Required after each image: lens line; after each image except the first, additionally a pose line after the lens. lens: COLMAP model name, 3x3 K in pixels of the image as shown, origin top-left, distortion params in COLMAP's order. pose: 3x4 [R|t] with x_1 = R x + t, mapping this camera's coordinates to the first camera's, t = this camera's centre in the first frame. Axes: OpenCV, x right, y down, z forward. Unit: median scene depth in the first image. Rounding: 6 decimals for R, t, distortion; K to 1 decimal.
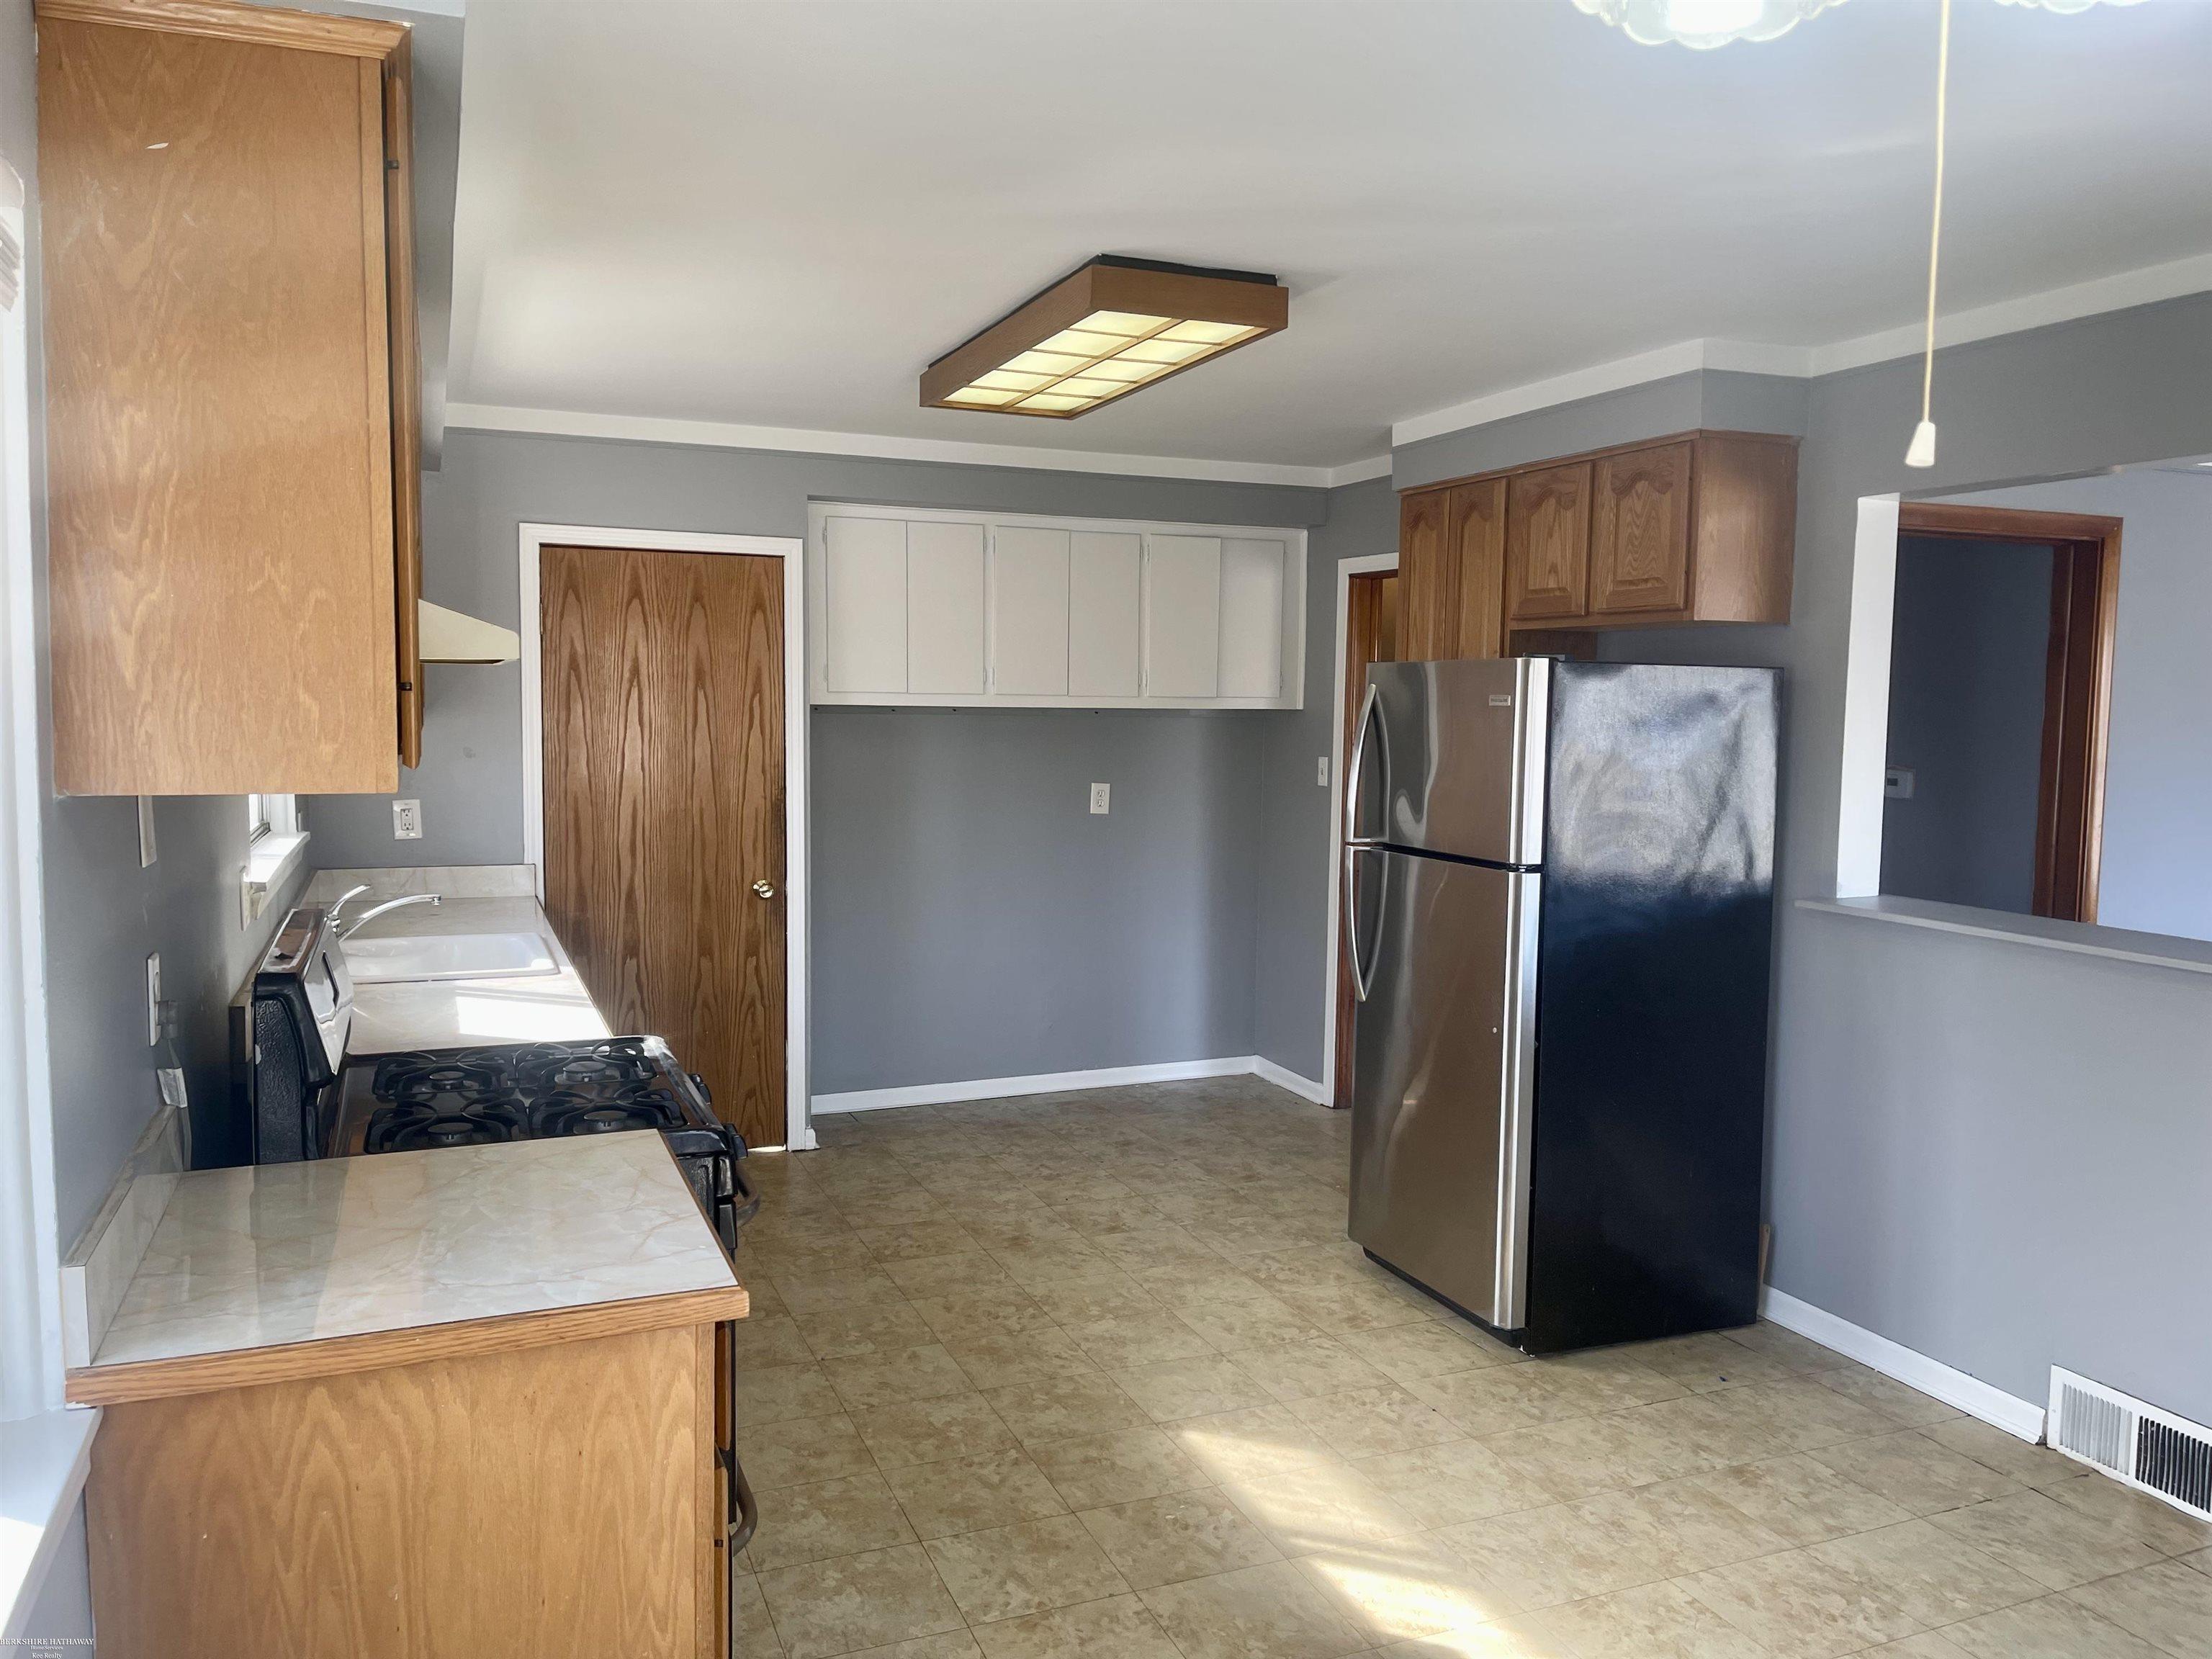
lens RADIAL K [[1664.1, 0, 1116.9], [0, 1664.1, 820.1], [0, 0, 1]] dist [0.078541, -0.094044]
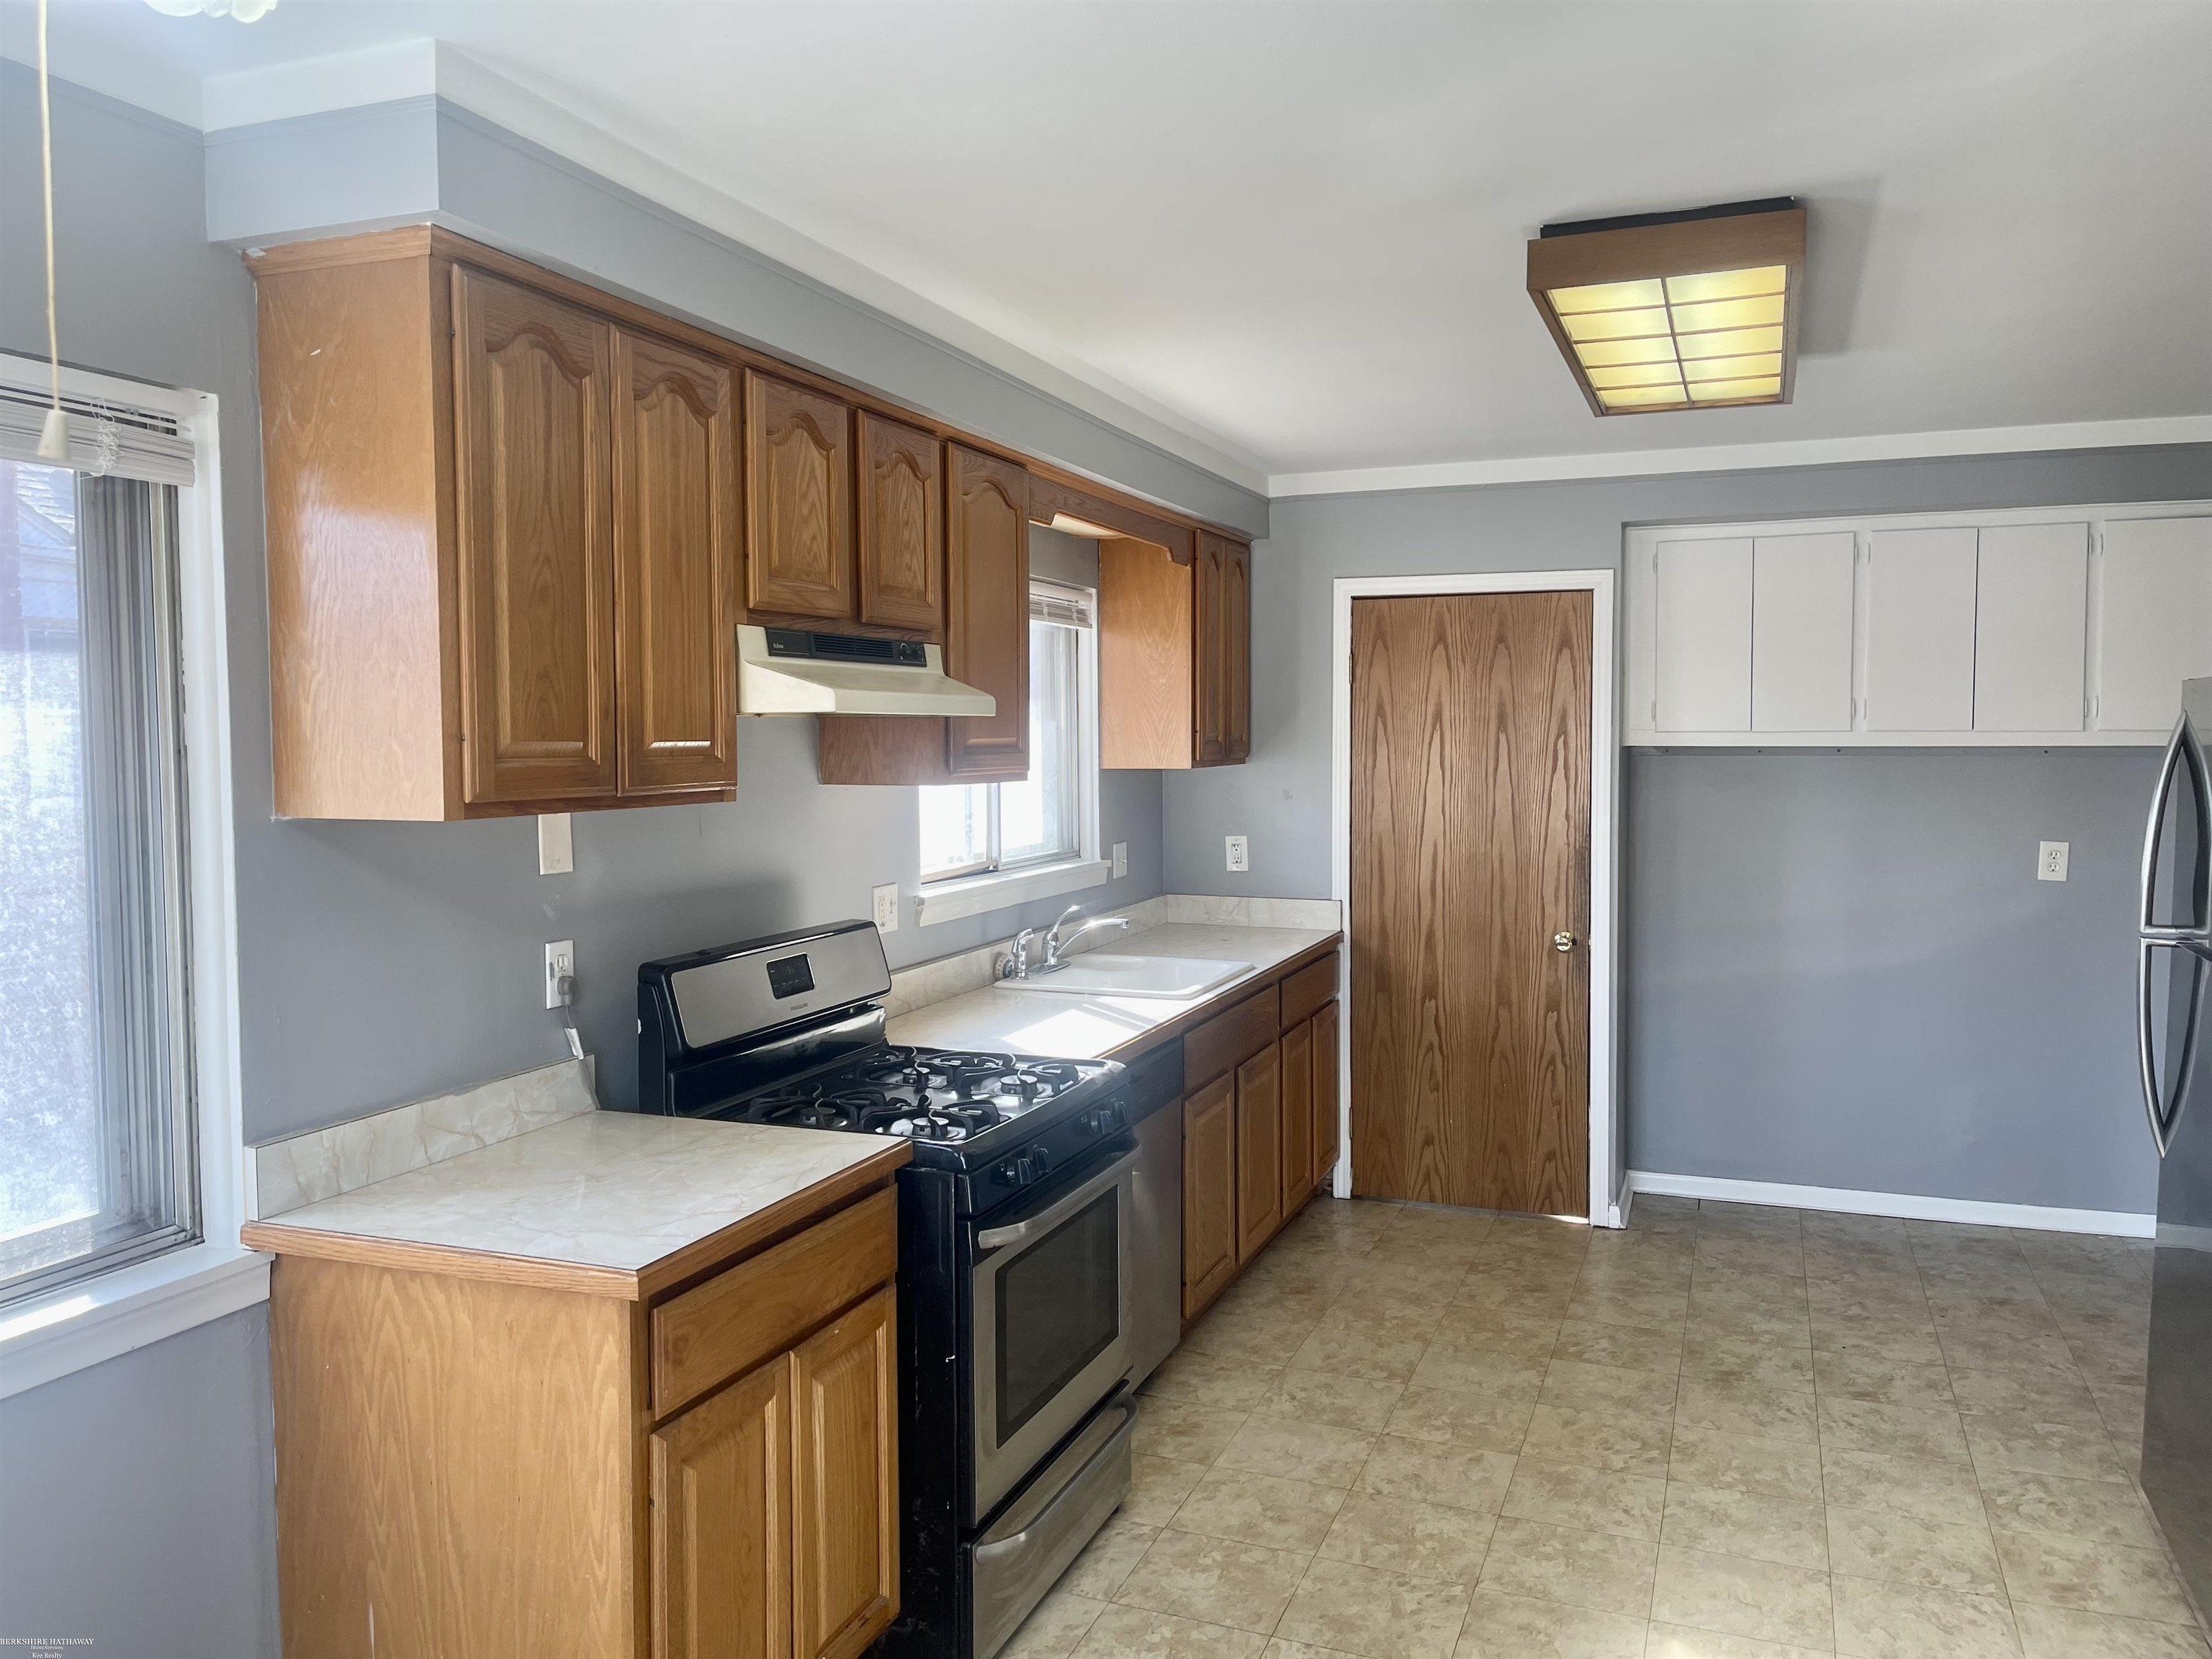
lens RADIAL K [[1664.1, 0, 1102.2], [0, 1664.1, 816.8], [0, 0, 1]] dist [0.078541, -0.094044]
pose [[0.723286, 0.020747, -0.690236, 0.331278], [-0.040081, 0.999125, -0.011969, -0.009676], [0.689384, 0.036322, 0.723485, 0.172380]]
